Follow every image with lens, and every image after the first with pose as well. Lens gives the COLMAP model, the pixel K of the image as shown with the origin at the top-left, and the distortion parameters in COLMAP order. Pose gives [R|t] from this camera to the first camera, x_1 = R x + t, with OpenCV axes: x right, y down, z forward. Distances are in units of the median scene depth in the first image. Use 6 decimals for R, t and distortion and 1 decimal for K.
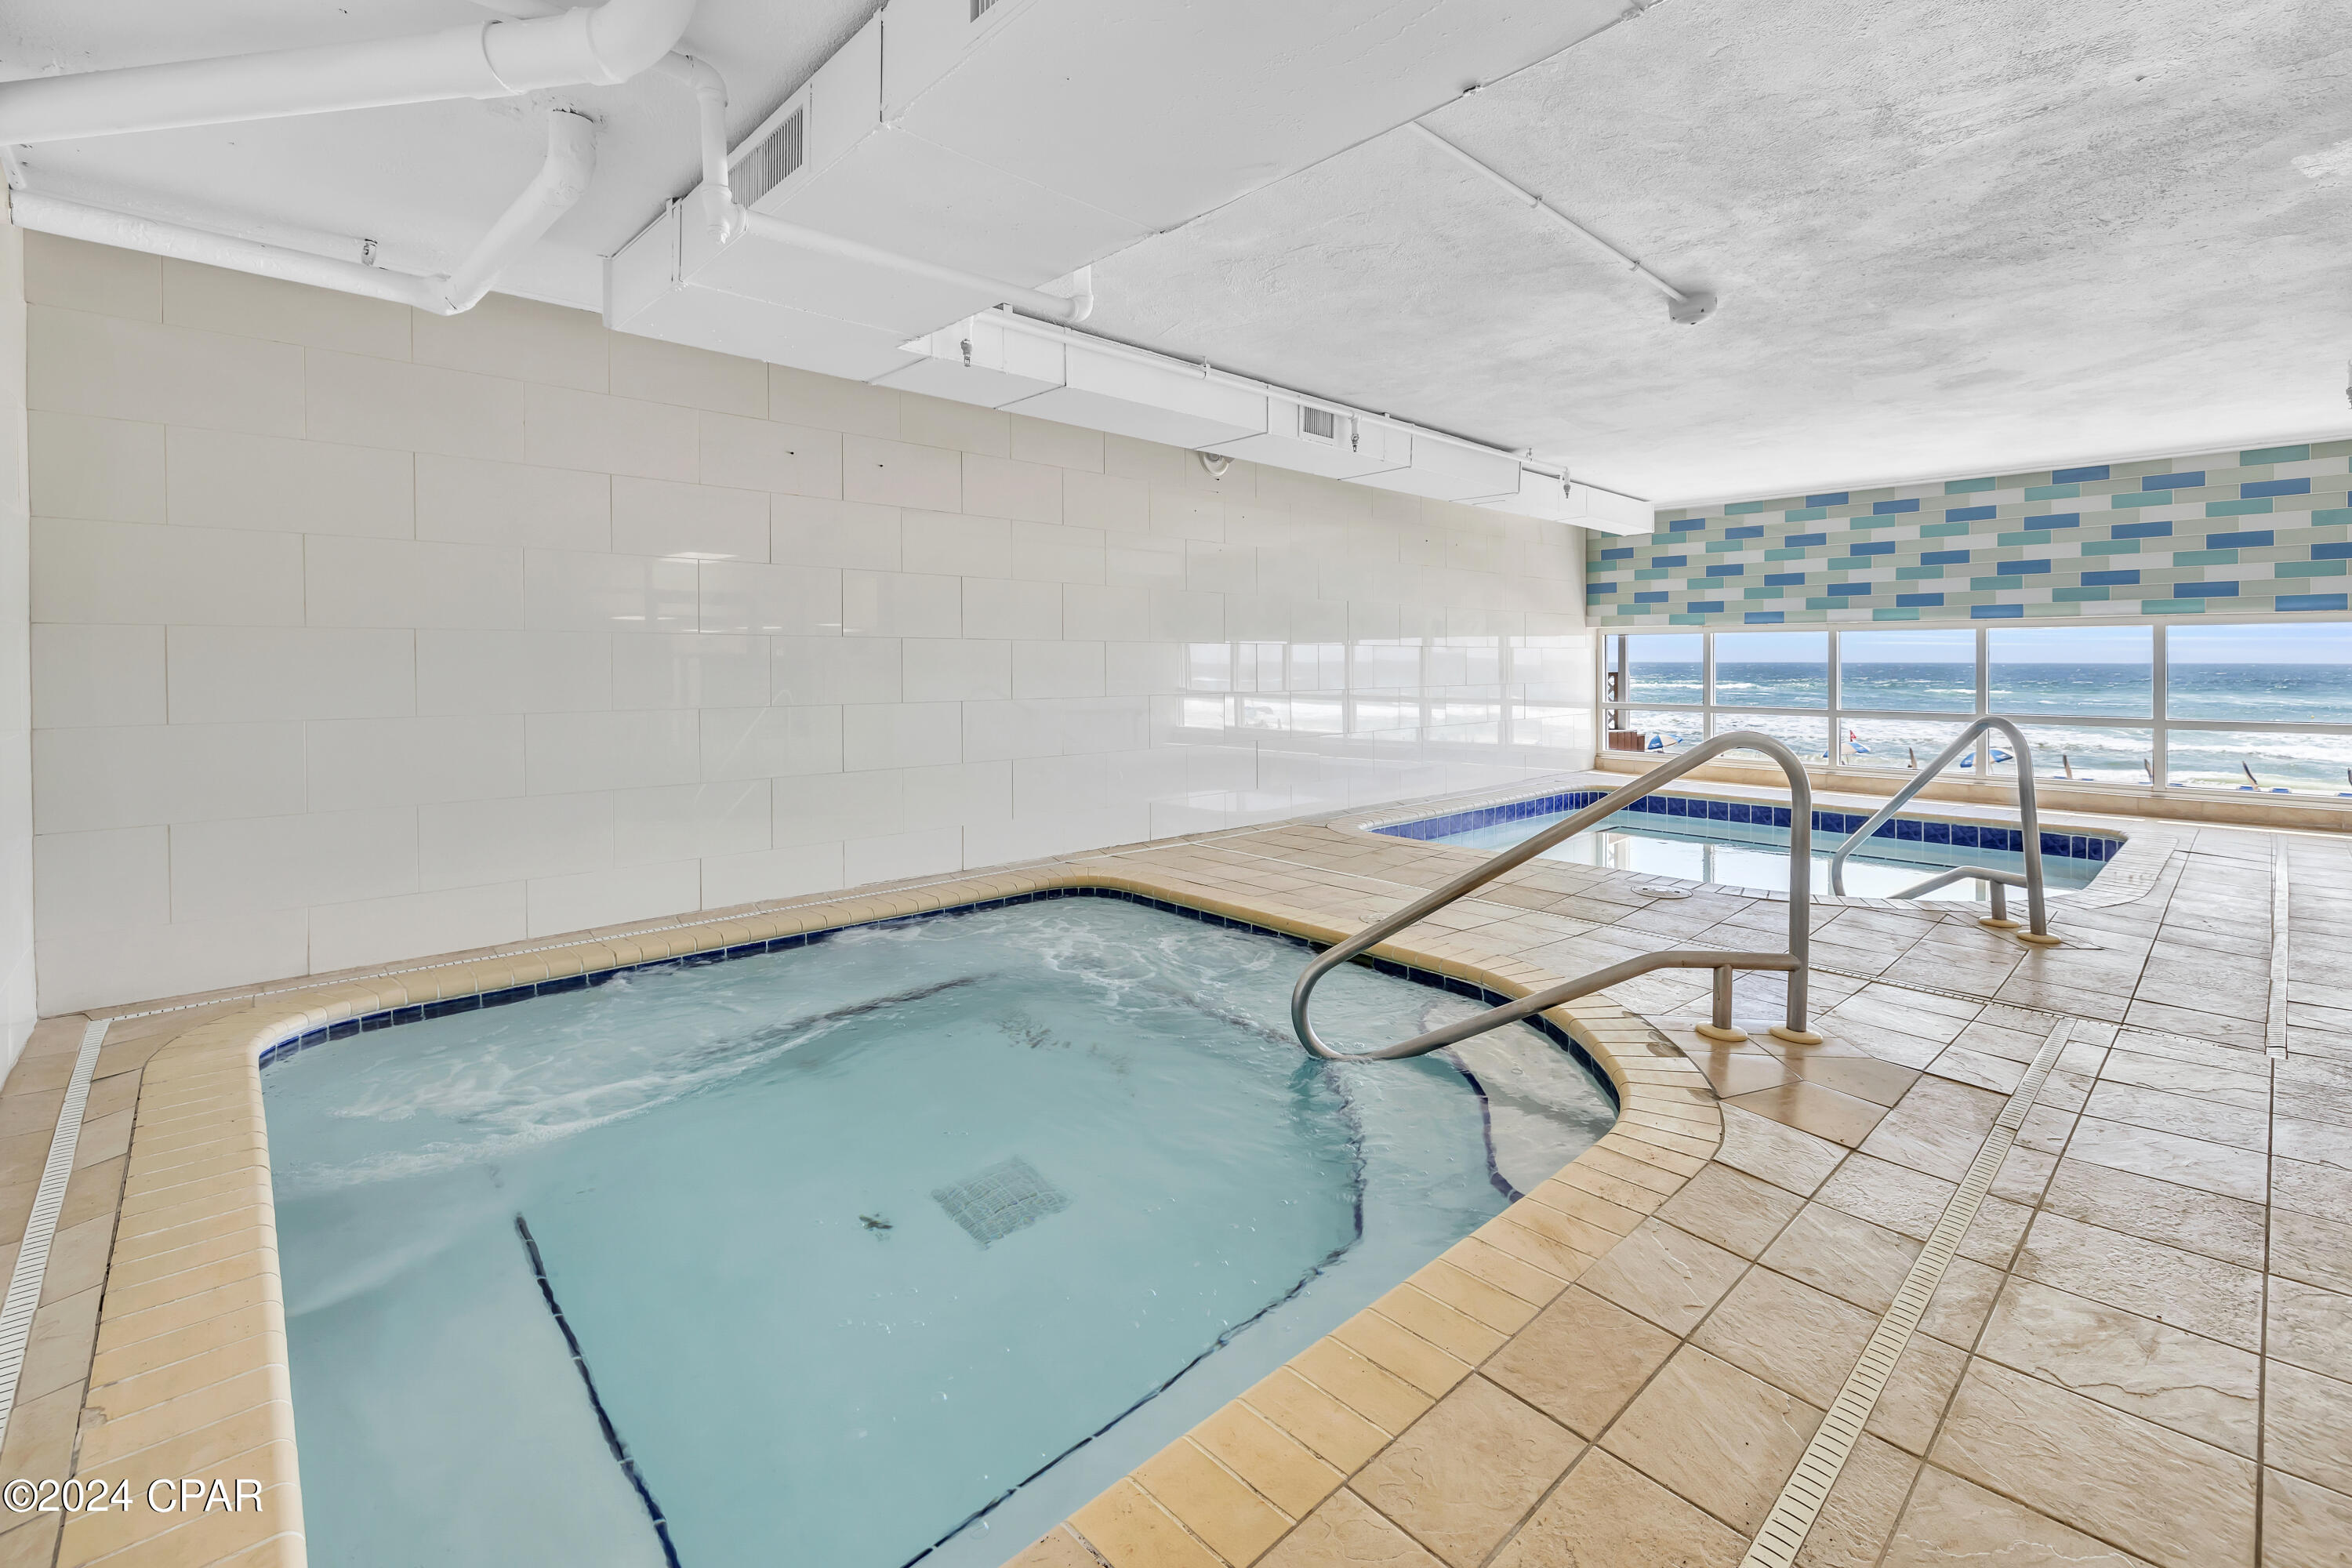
lens RADIAL K [[1022.1, 0, 1179.9], [0, 1022.1, 795.1], [0, 0, 1]] dist [-0.002651, -0.000904]
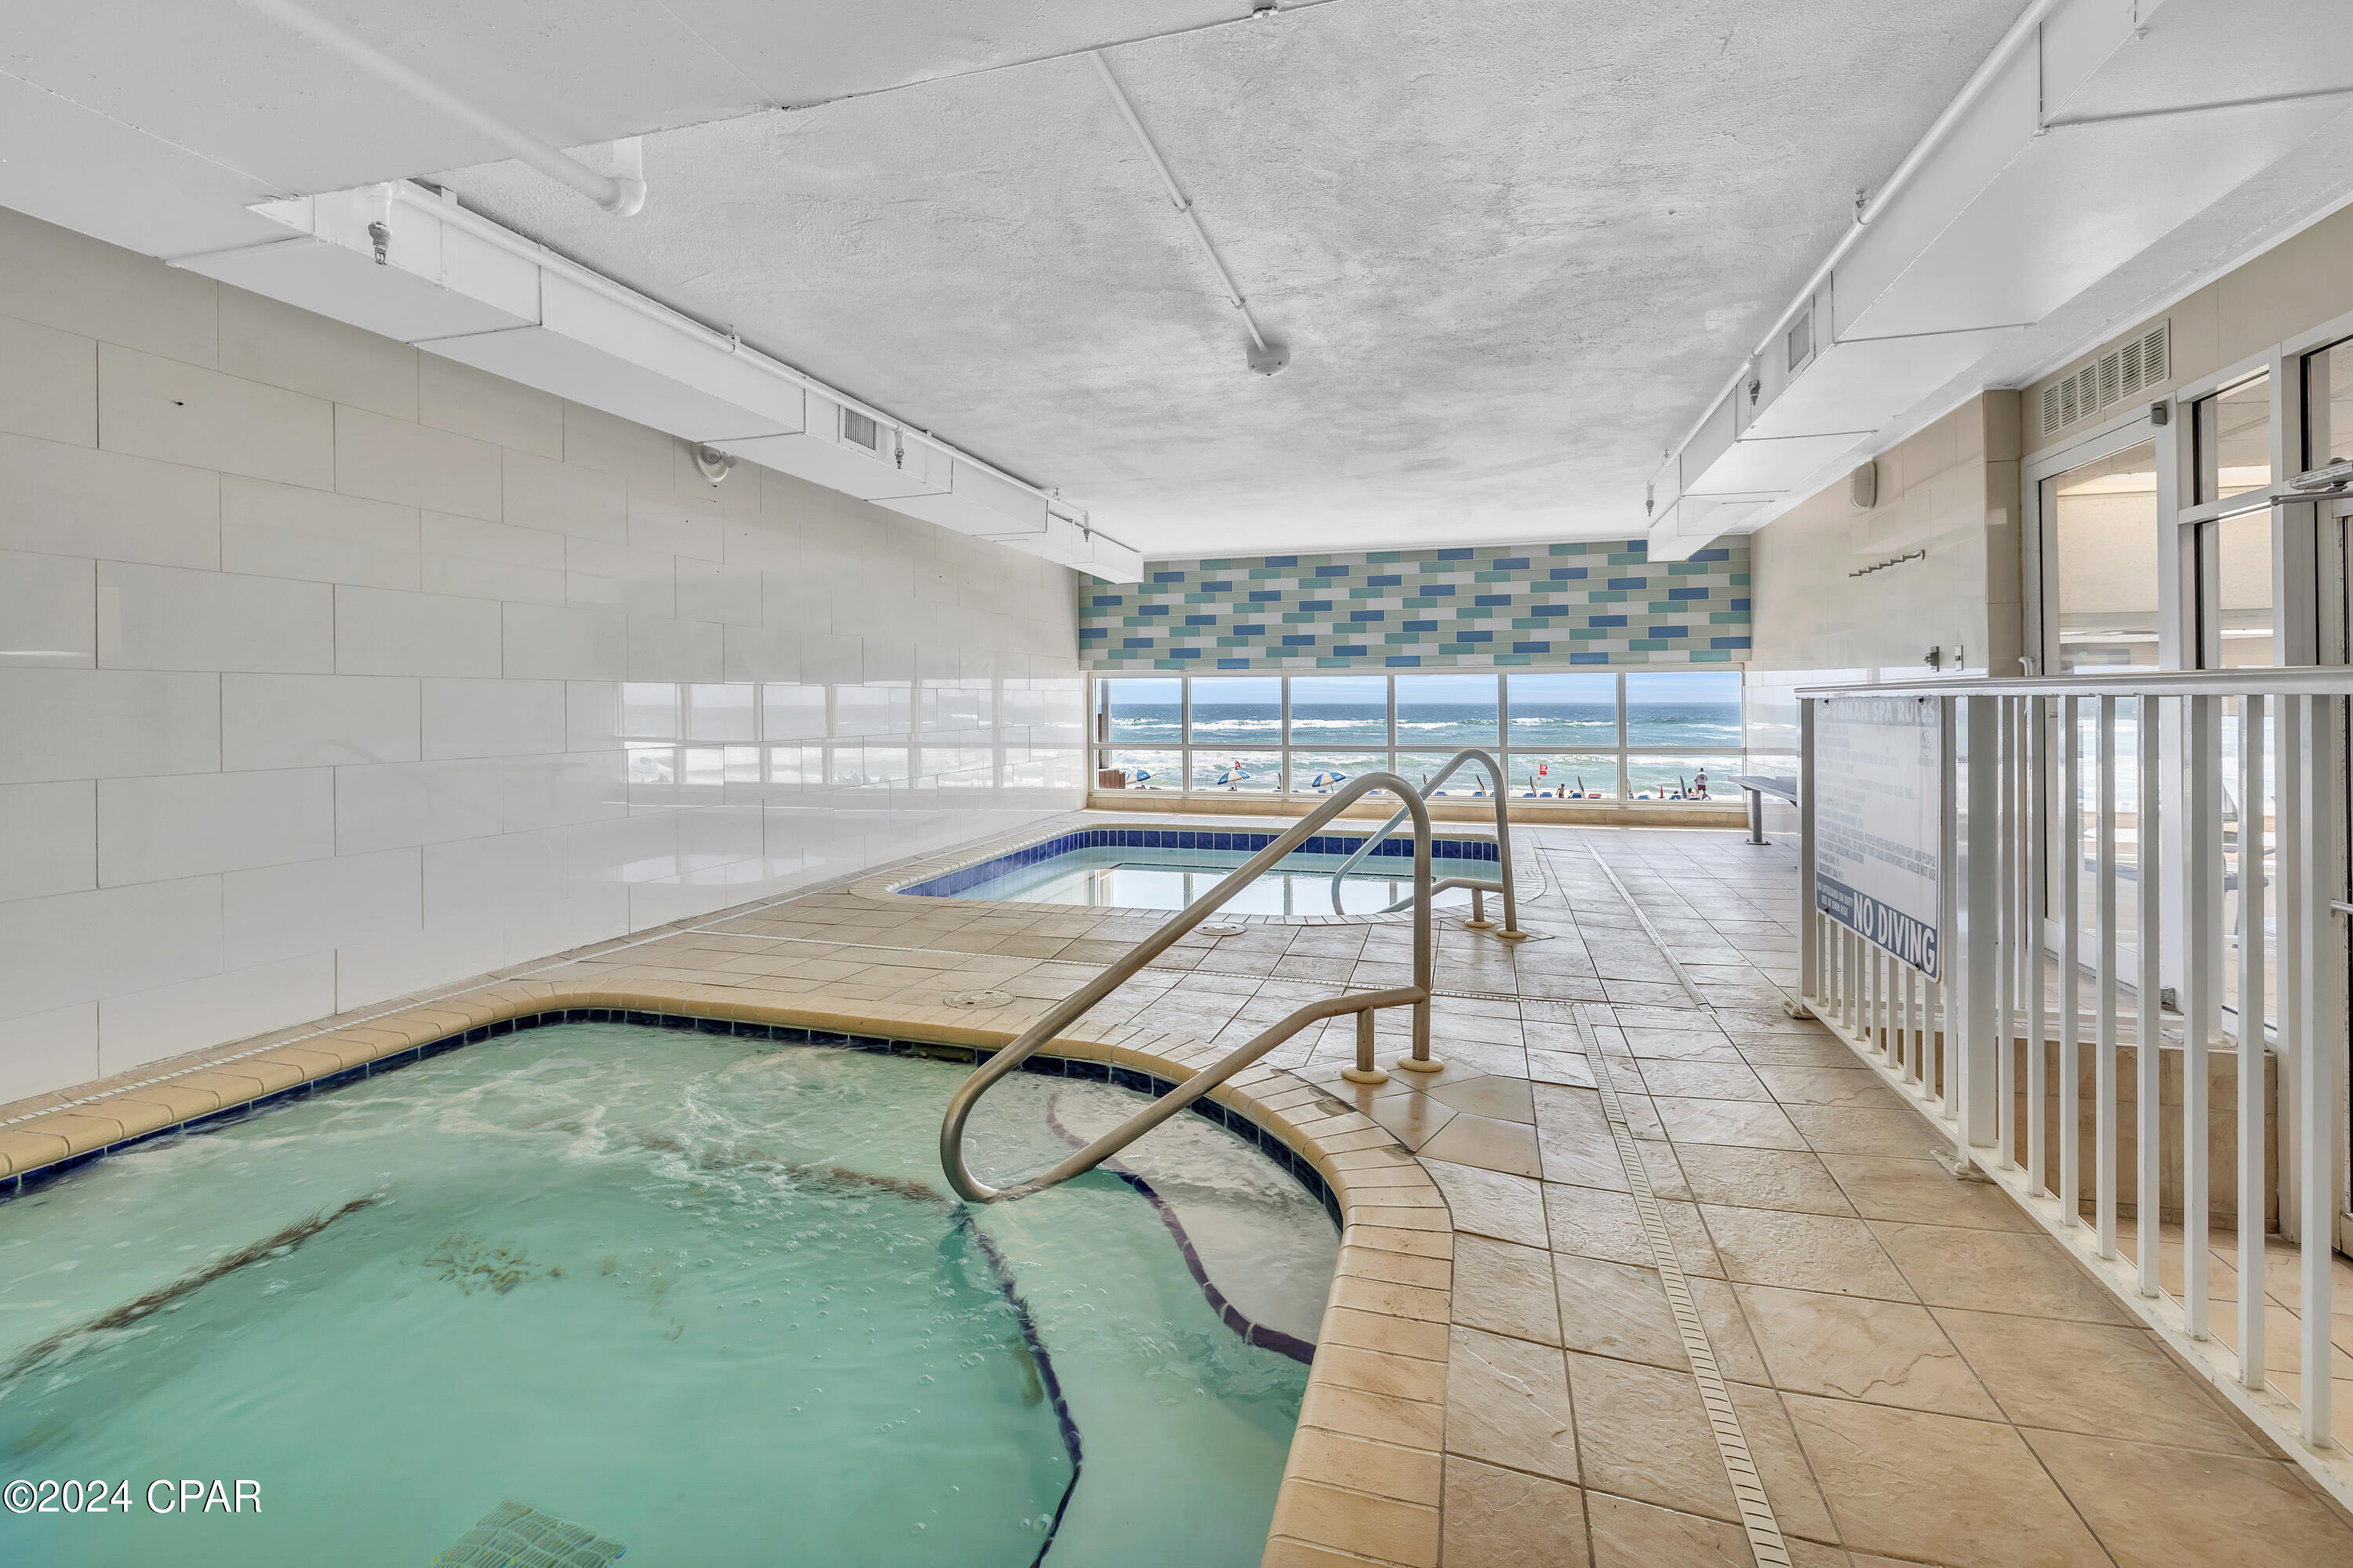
lens RADIAL K [[1022.5, 0, 1175.3], [0, 1022.5, 761.9], [0, 0, 1]] dist [-0.002651, -0.000904]
pose [[0.860479, -0.031914, 0.508485, -0.103758], [0.069418, 0.996073, -0.054956, -0.023714], [-0.504735, 0.082586, 0.859315, 0.185352]]
